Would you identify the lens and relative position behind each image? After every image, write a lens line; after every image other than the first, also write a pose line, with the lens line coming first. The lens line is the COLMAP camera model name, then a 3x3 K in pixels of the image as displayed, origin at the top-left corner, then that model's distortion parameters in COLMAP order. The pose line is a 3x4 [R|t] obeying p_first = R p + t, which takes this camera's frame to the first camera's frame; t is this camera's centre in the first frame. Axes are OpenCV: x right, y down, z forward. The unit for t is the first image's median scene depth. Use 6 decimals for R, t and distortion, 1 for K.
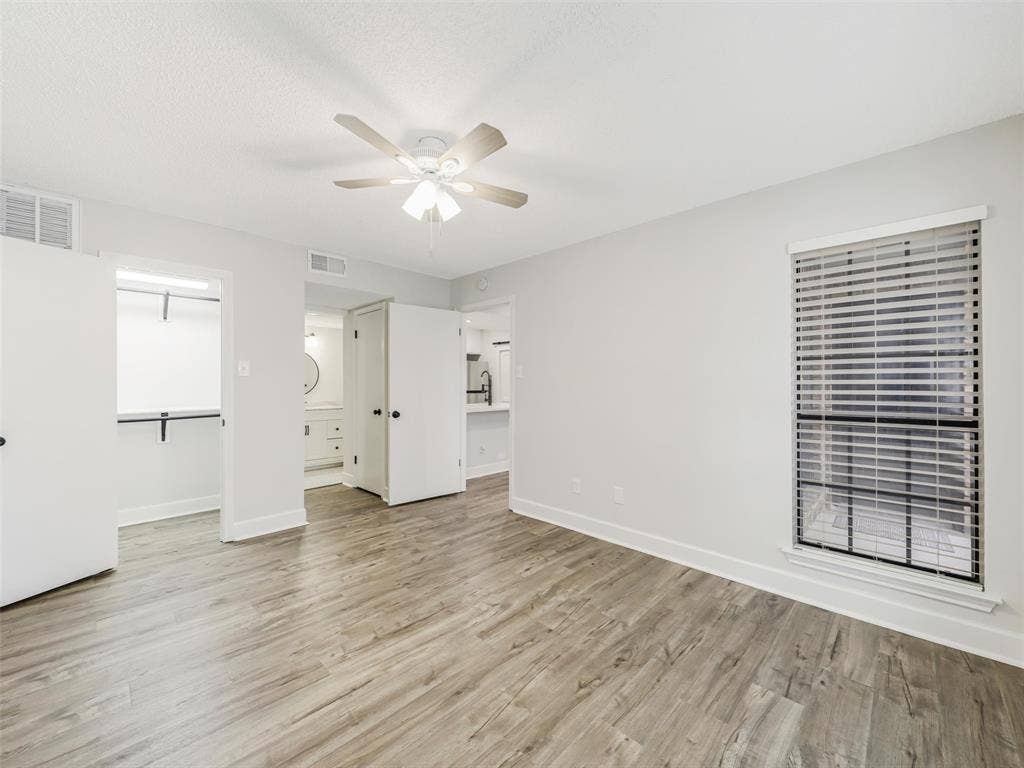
lens RADIAL K [[398.0, 0, 513.6], [0, 398.0, 382.8], [0, 0, 1]] dist [0.000578, -0.000167]
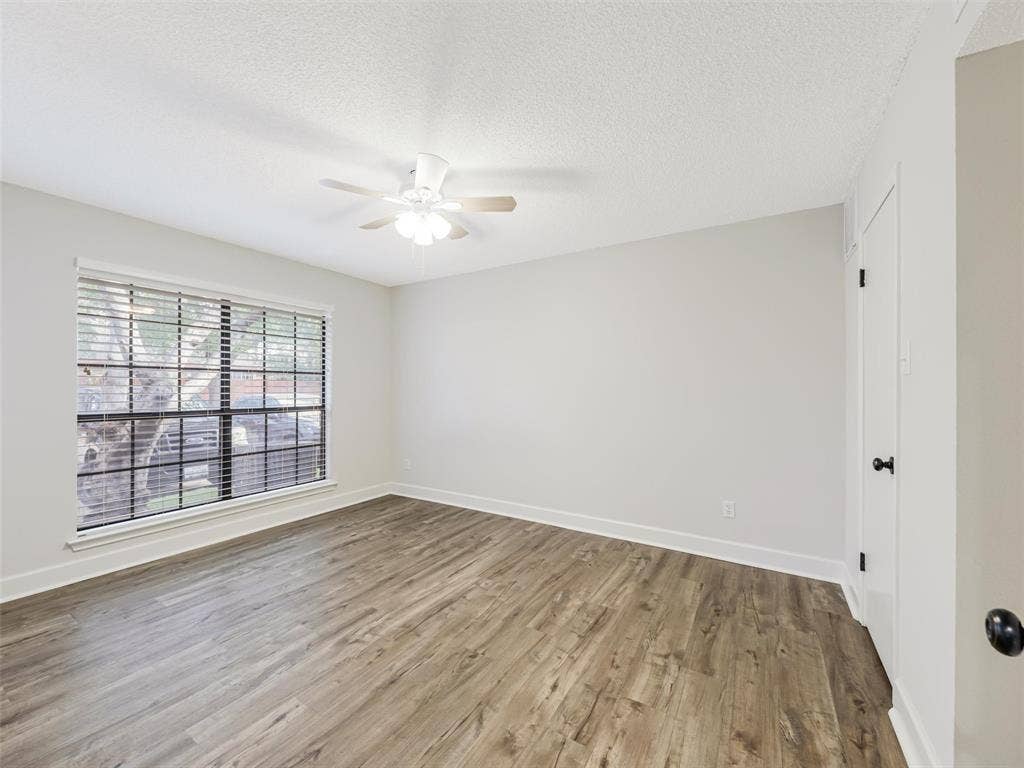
lens RADIAL K [[398.0, 0, 510.9], [0, 398.0, 383.3], [0, 0, 1]] dist [0.000578, -0.000167]
pose [[-0.977003, -0.008783, -0.213046, -0.205321], [-0.005034, 0.999823, -0.018136, 0.006443], [0.213168, -0.016647, -0.976874, 2.085740]]
